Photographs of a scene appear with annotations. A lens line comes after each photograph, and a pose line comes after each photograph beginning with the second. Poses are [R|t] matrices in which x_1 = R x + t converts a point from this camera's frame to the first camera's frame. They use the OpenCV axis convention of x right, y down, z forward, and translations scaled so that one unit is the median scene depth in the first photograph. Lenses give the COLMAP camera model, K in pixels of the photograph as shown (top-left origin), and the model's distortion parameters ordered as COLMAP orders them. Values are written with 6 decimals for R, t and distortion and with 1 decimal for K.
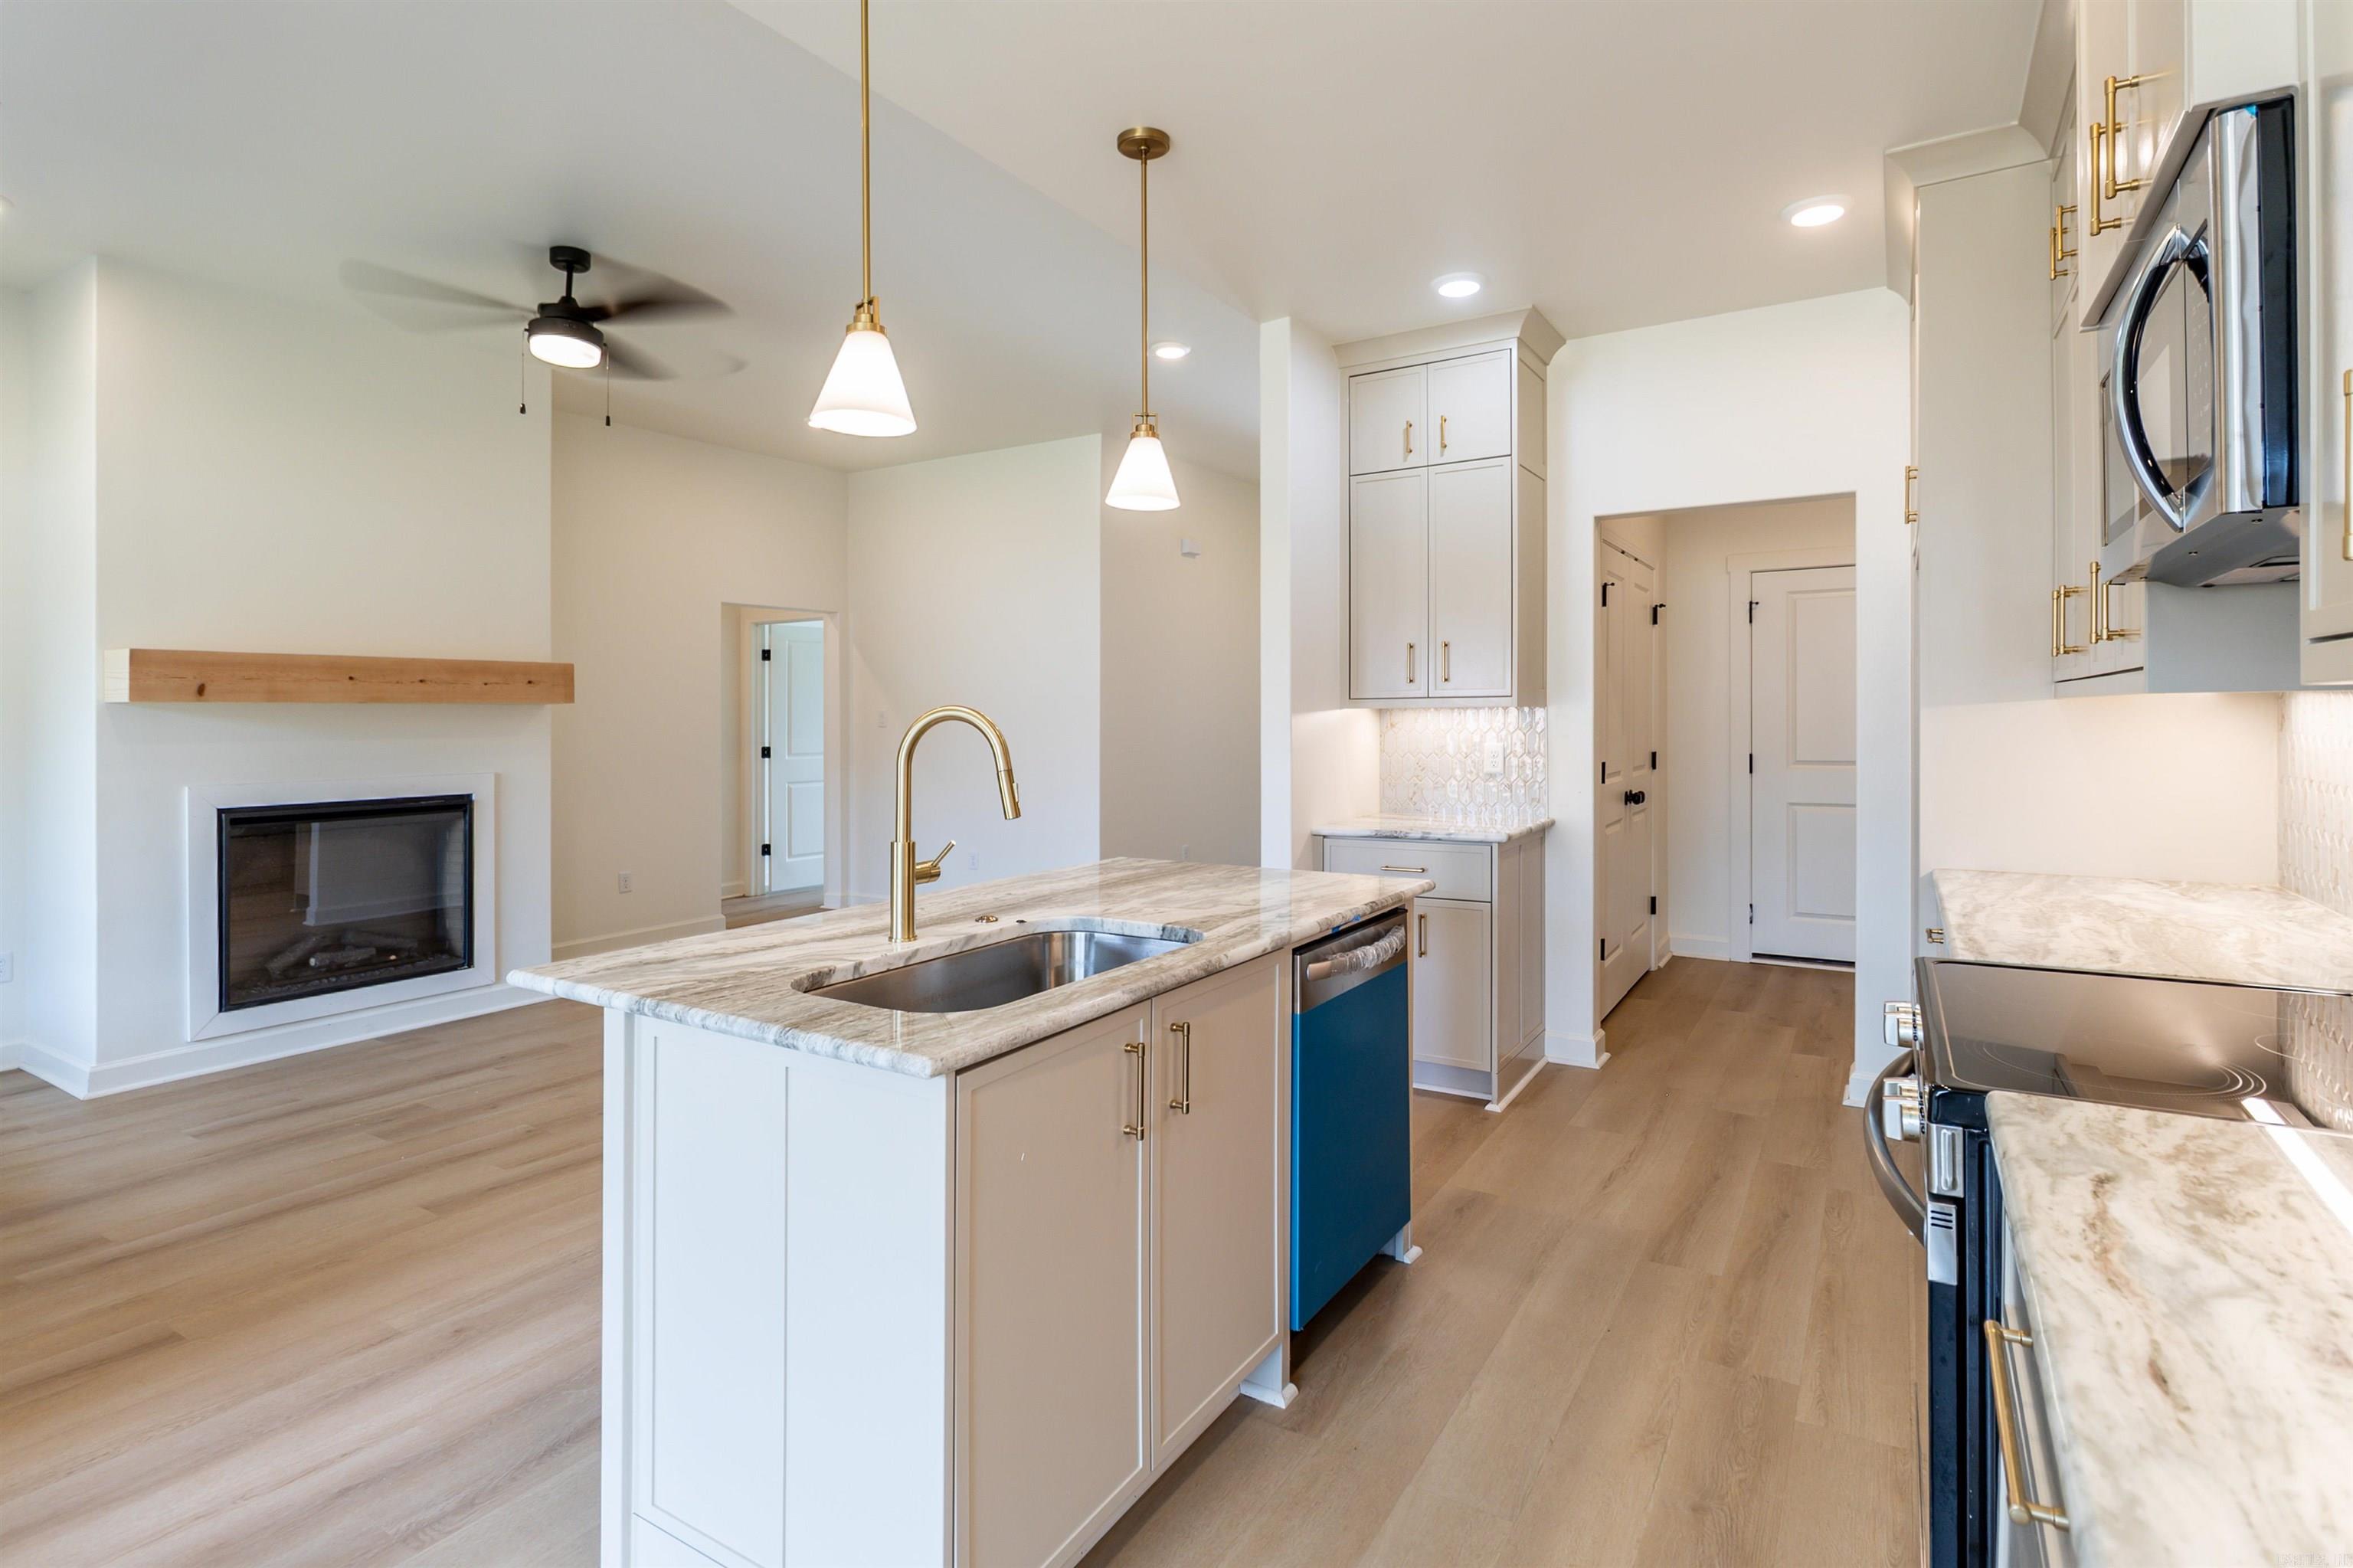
lens RADIAL K [[1137.9, 0, 1208.4], [0, 1137.9, 699.4], [0, 0, 1]] dist [0.001705, -0.002278]
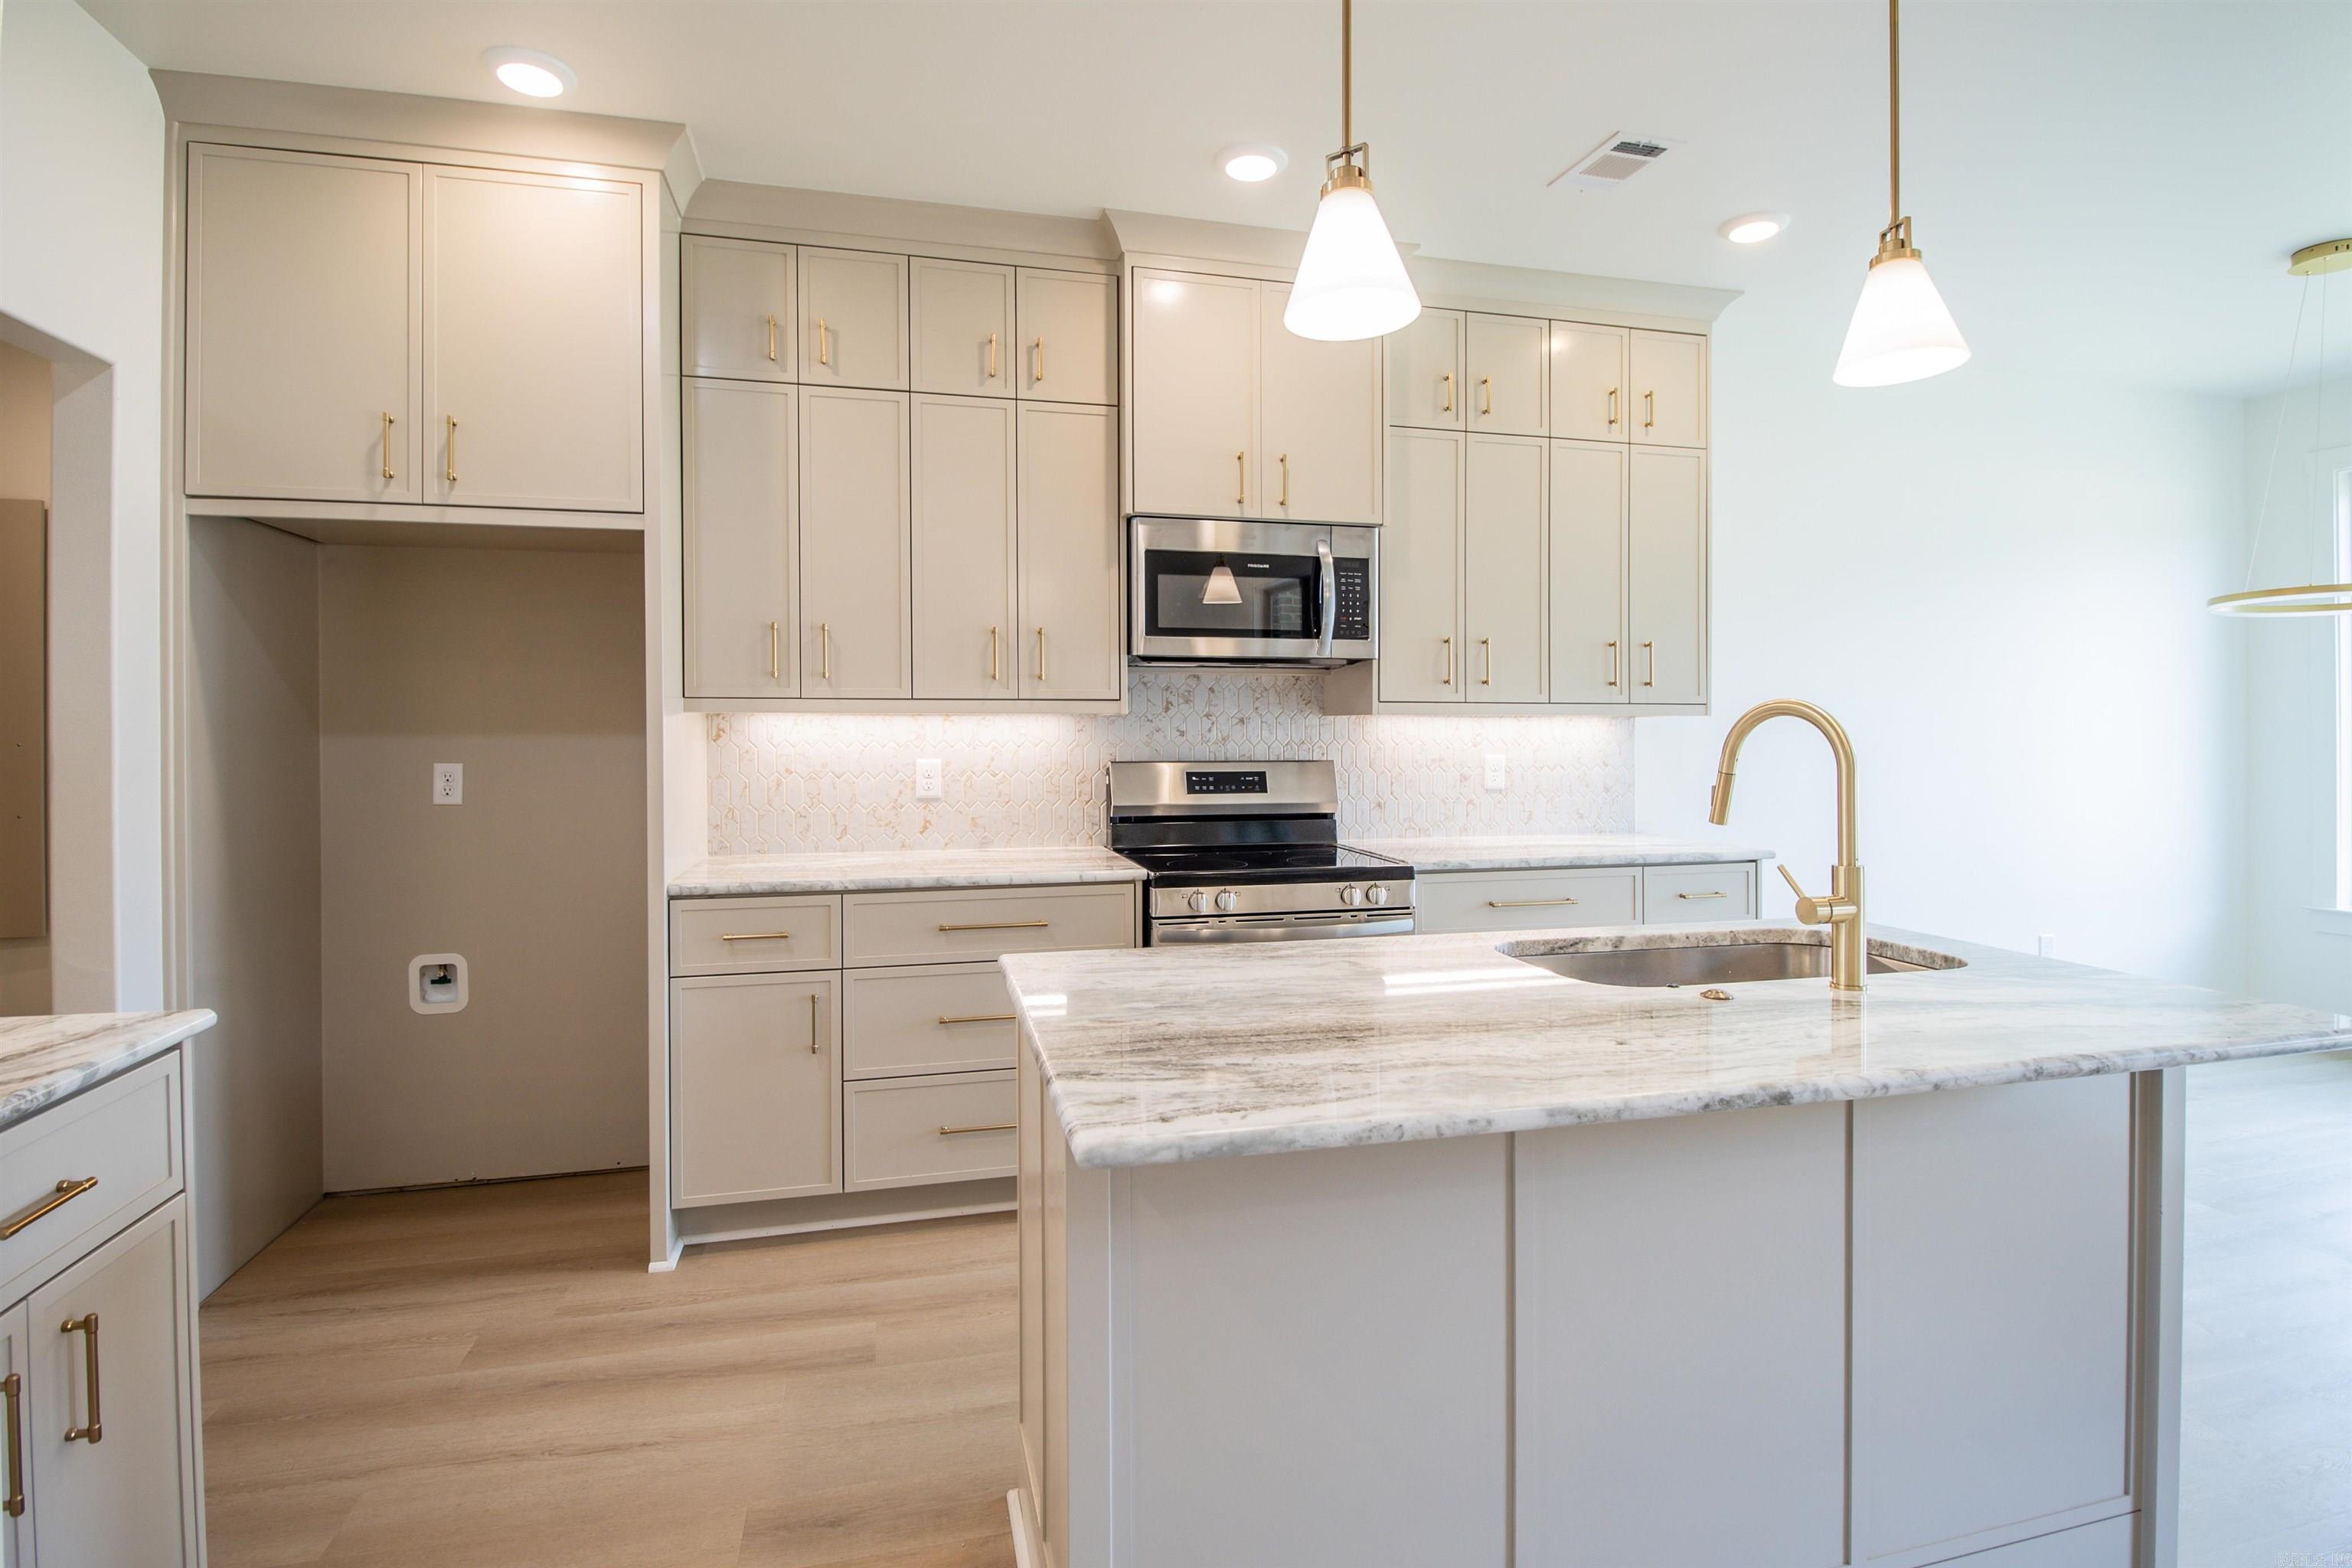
lens RADIAL K [[1140.1, 0, 1086.0], [0, 1140.1, 788.8], [0, 0, 1]] dist [0.002156, -0.017695]
pose [[-0.678293, -0.022528, 0.734446, -0.221332], [-0.000953, 0.999556, 0.029780, 0.026329], [-0.734791, 0.019500, -0.678014, 0.960103]]
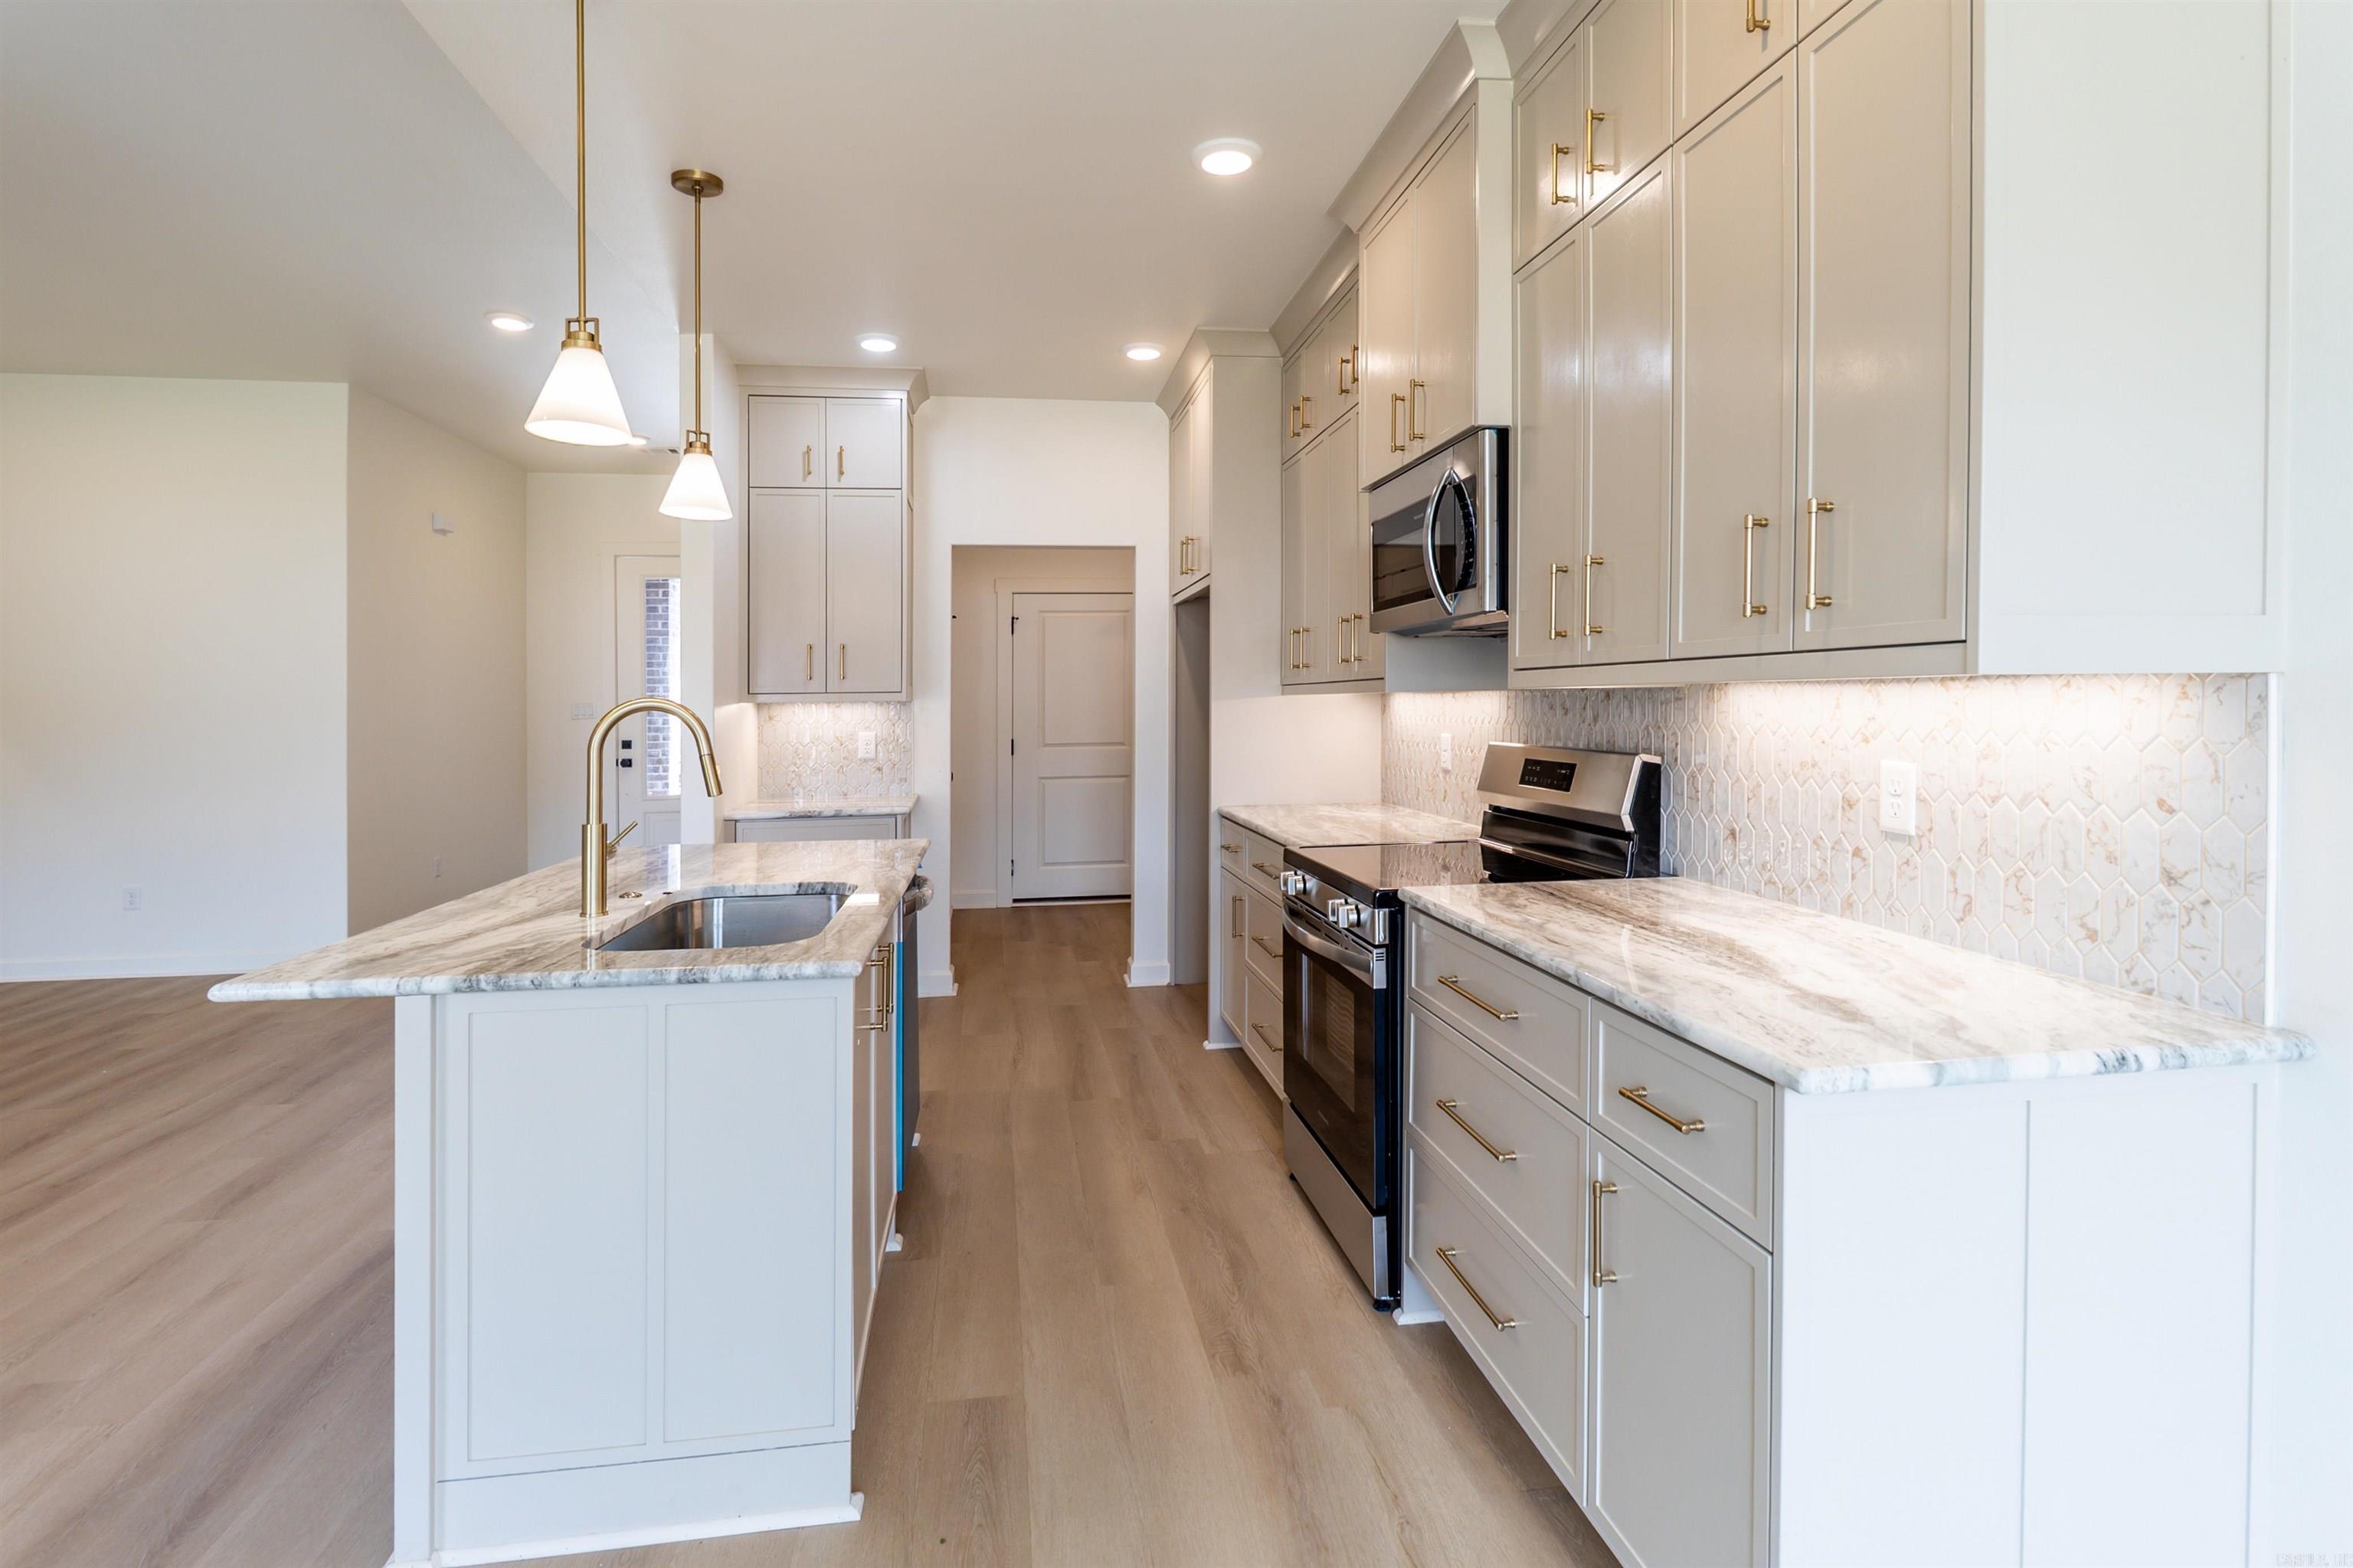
lens RADIAL K [[1115.9, 0, 1169.5], [0, 1115.9, 703.7], [0, 0, 1]] dist [-0.001292, -0.001329]
pose [[0.771889, -0.001134, 0.635757, -0.259997], [-0.003505, 0.999976, 0.006039, 0.001541], [-0.635748, -0.006890, 0.771866, -0.078964]]
